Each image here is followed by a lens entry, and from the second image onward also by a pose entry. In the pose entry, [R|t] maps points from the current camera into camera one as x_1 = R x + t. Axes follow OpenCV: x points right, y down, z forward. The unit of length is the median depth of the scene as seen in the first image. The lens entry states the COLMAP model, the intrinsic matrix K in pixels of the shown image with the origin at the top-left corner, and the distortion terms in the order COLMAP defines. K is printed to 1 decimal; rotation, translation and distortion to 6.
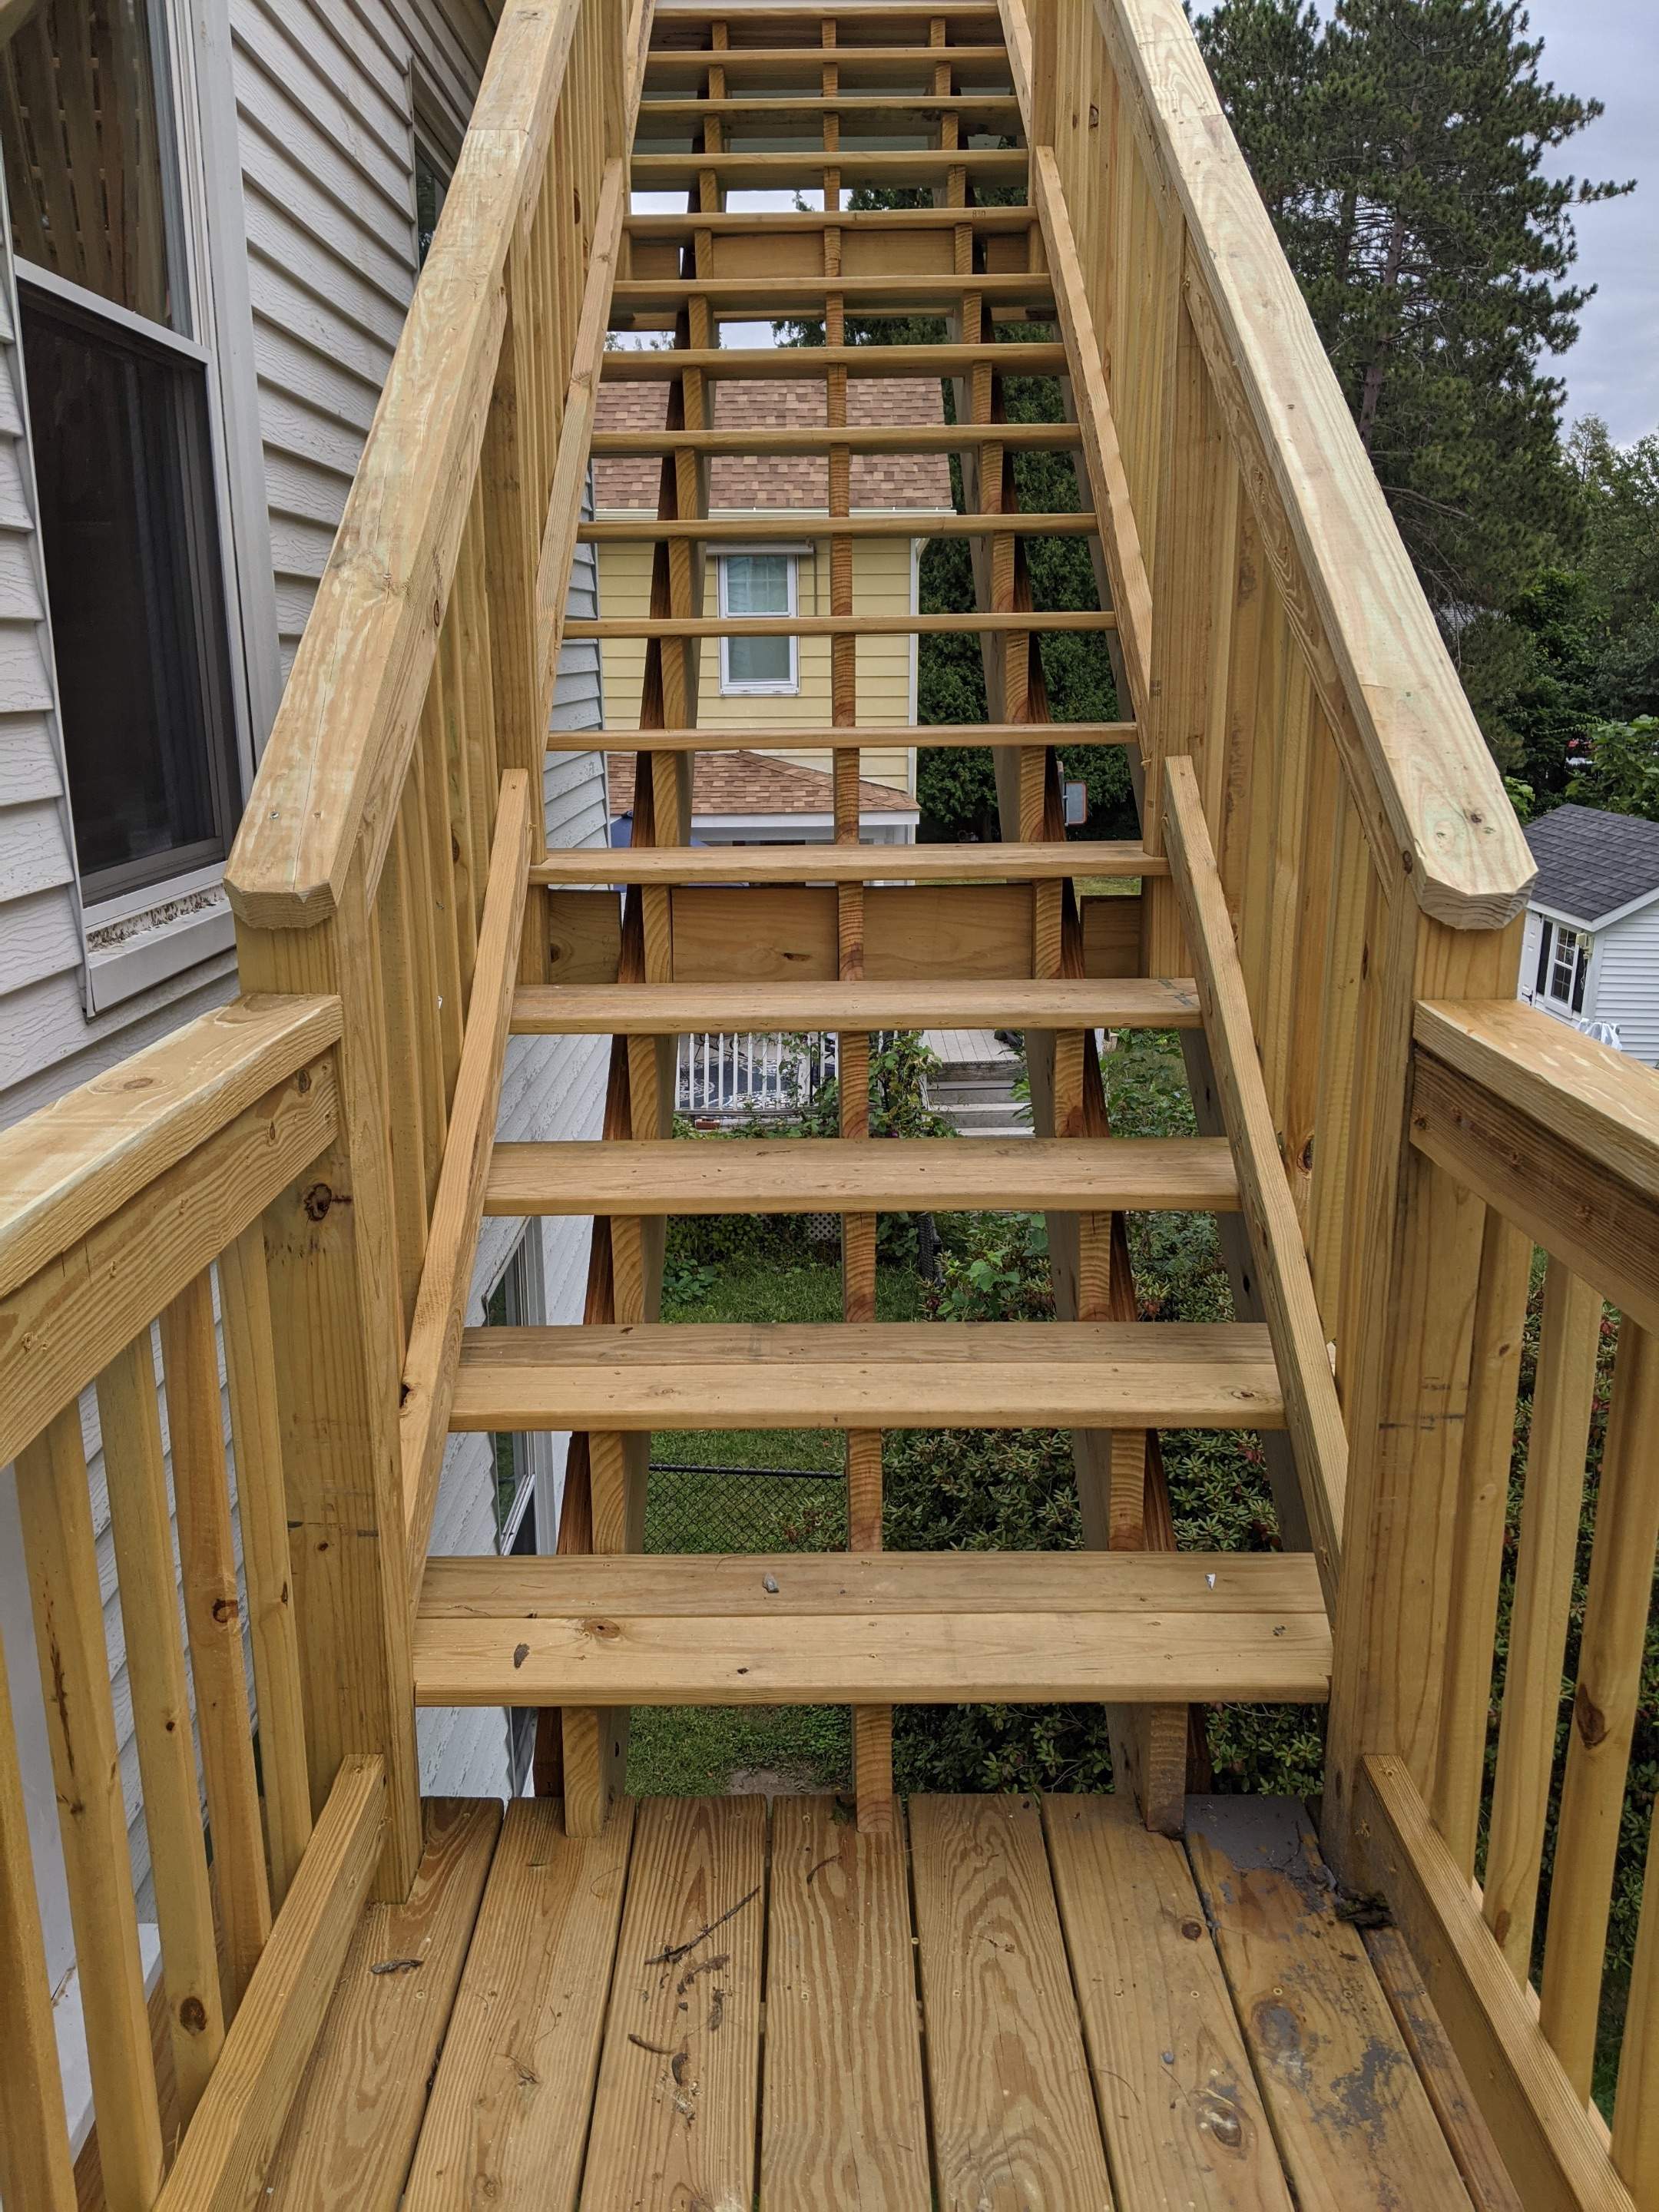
lens RADIAL K [[1776.3, 0, 826.5], [0, 1776.3, 1106.7], [0, 0, 1]] dist [0.053282, -0.068785]
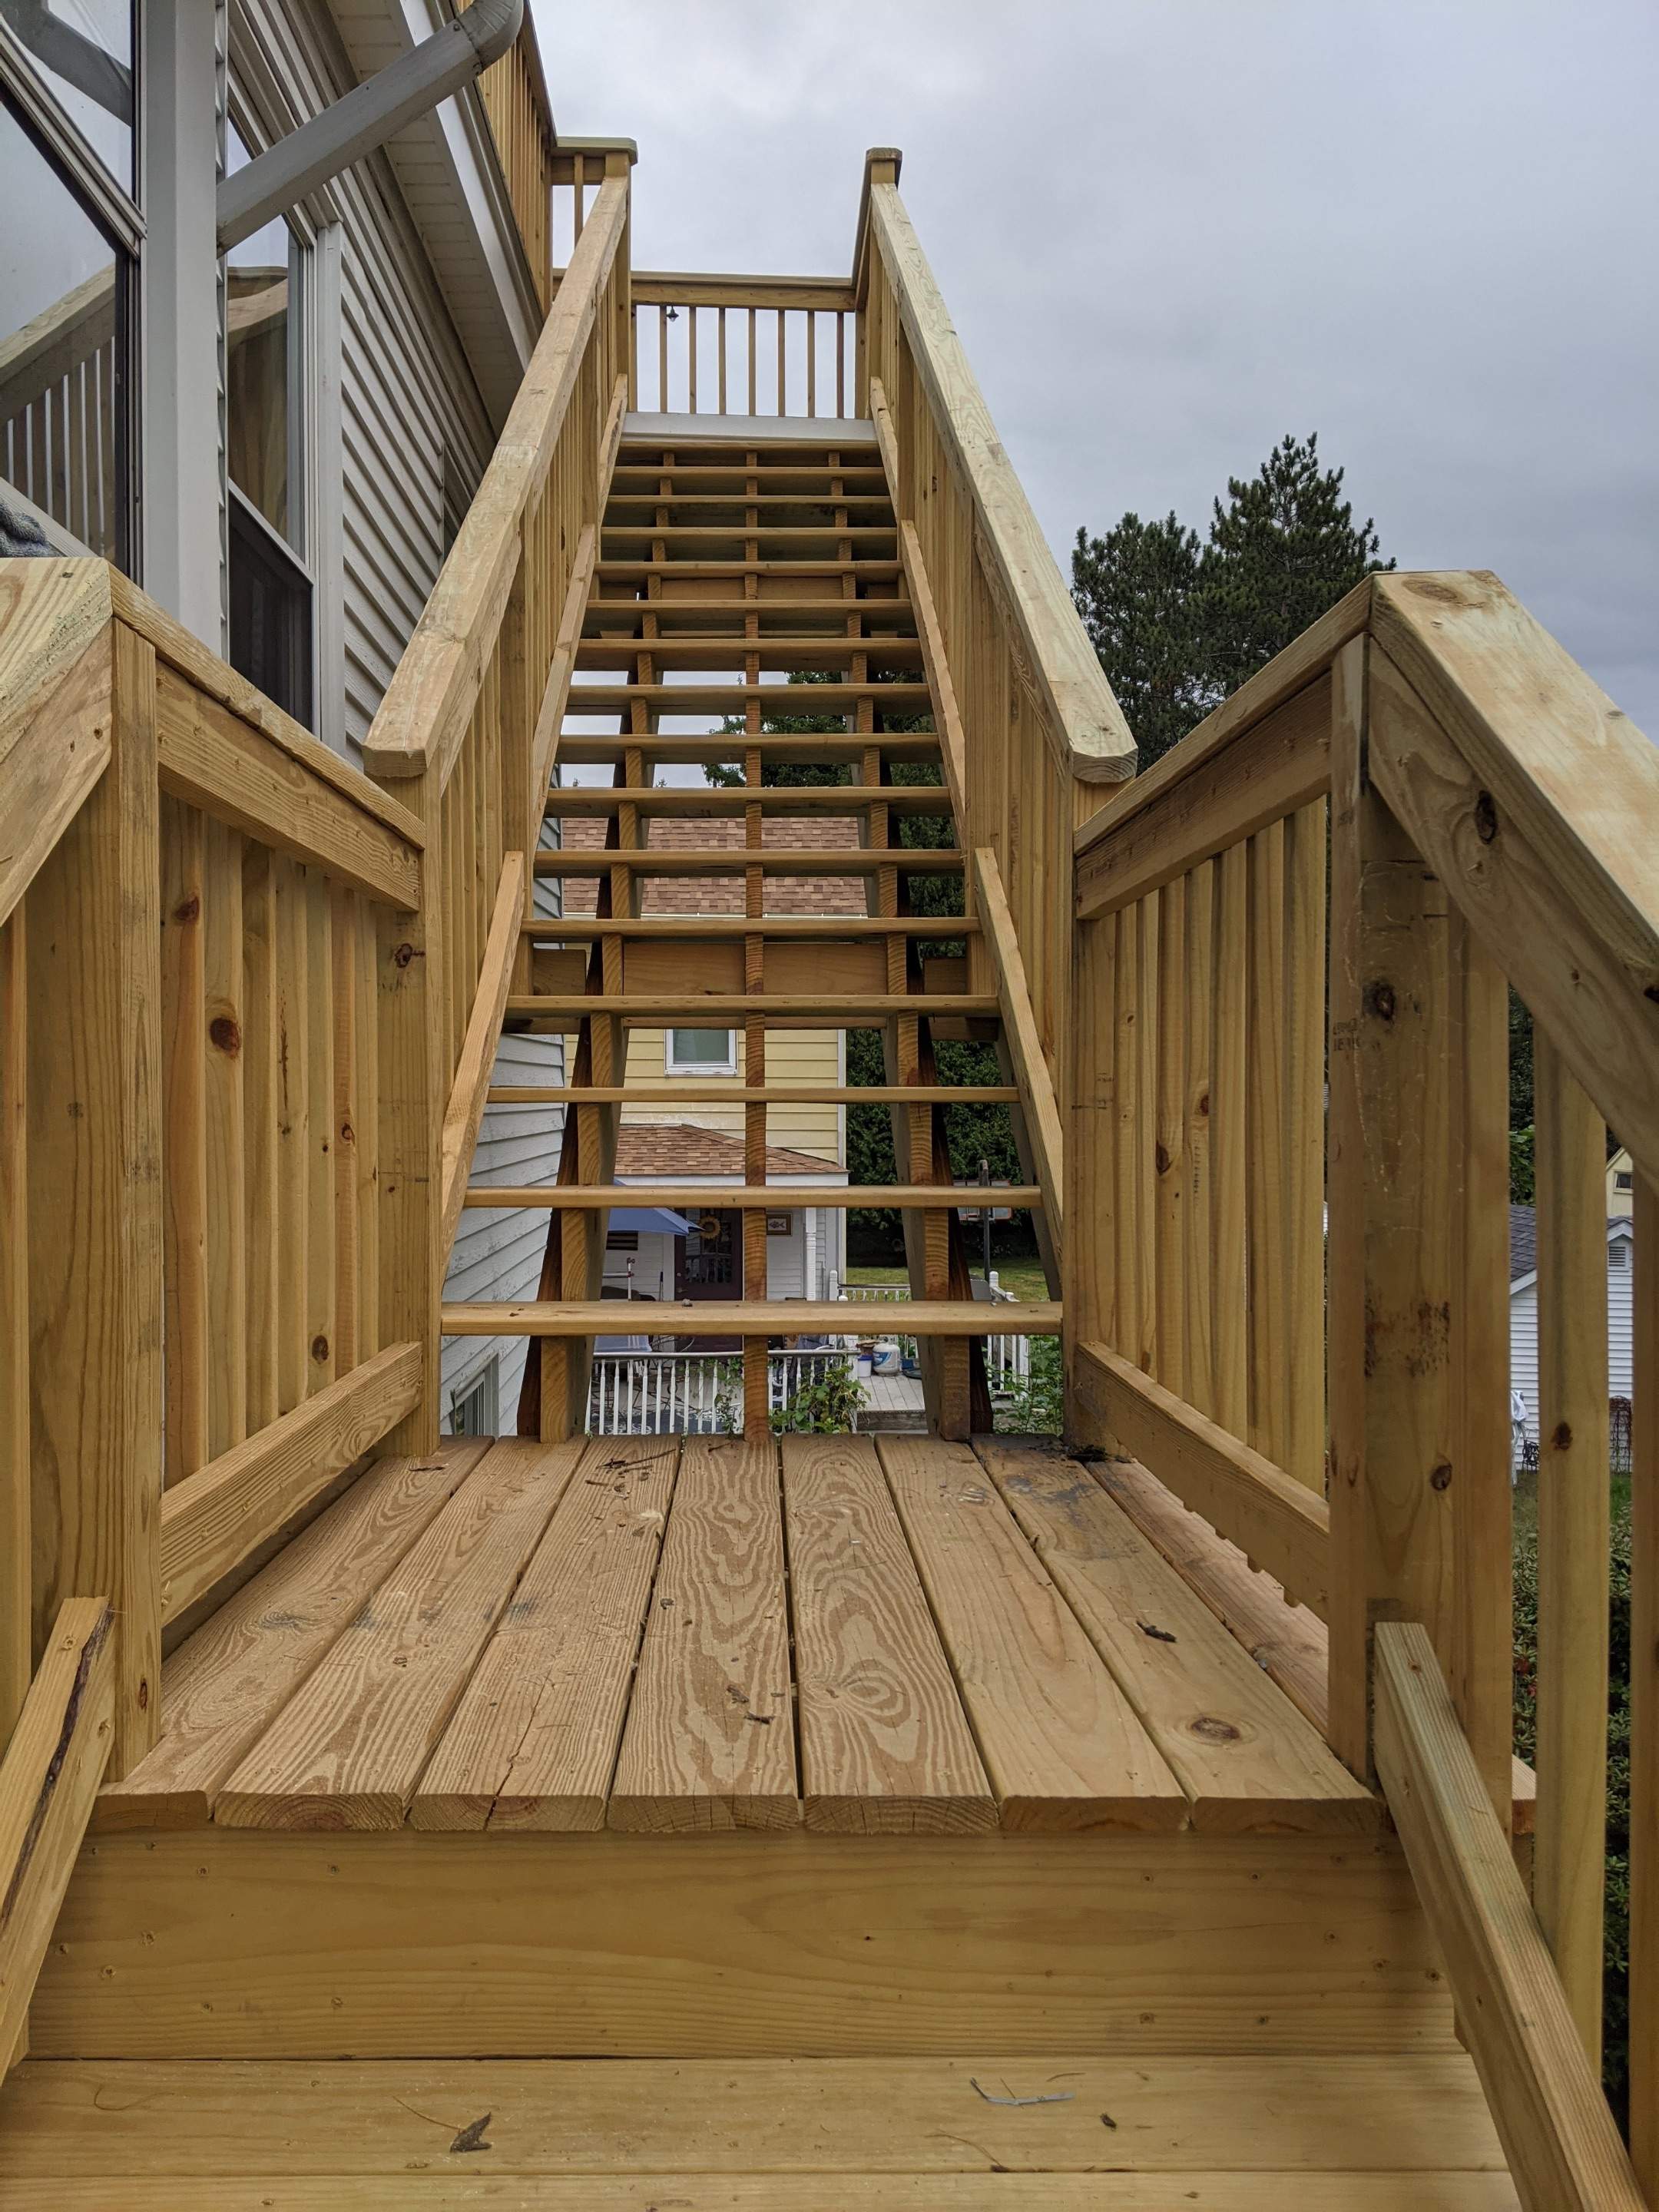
lens RADIAL K [[1776.3, 0, 817.1], [0, 1776.3, 1128.4], [0, 0, 1]] dist [0.053282, -0.068785]
pose [[0.999623, 0.000981, 0.027446, 0.004703], [0.005355, 0.973219, -0.229819, 0.063226], [-0.026936, 0.229880, 0.972846, -0.058505]]
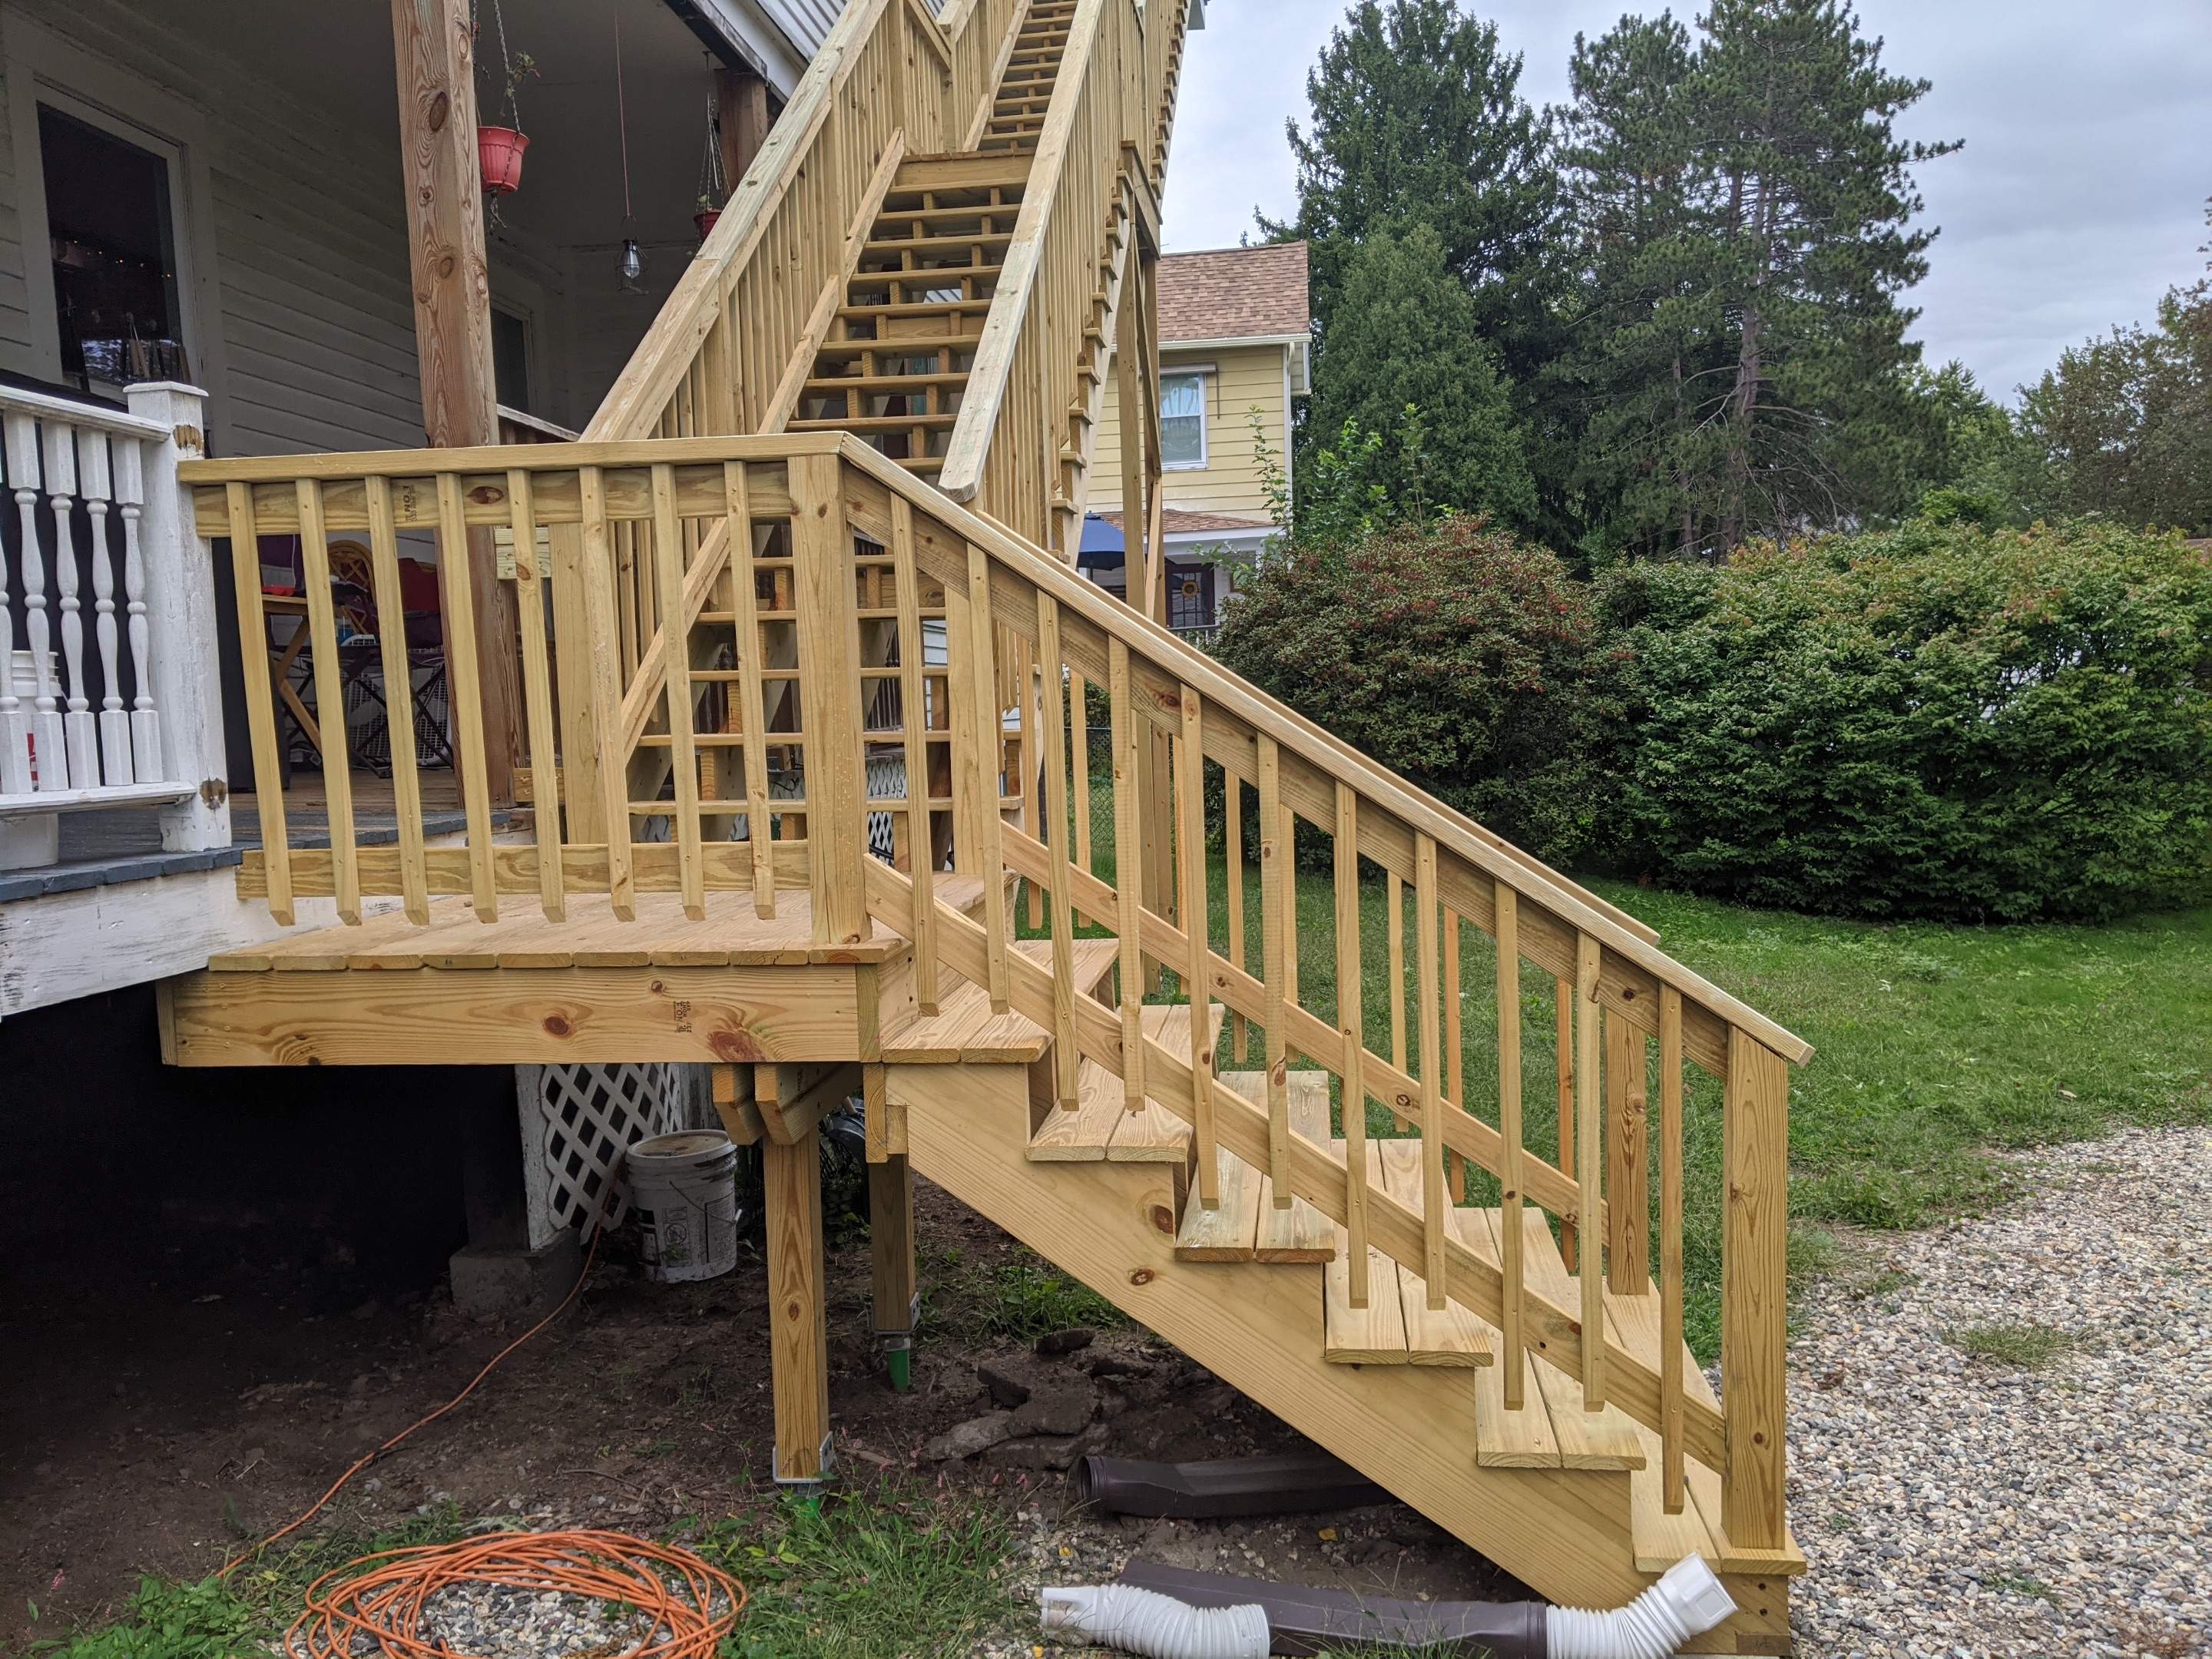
lens RADIAL K [[1749.8, 0, 1105.7], [0, 1749.8, 852.7], [0, 0, 1]] dist [0.089837, -0.135536]
pose [[0.991776, -0.018715, -0.126612, 0.102088], [-0.000004, 0.989247, -0.146256, 0.376592], [0.127988, 0.145054, 0.981111, -0.474206]]
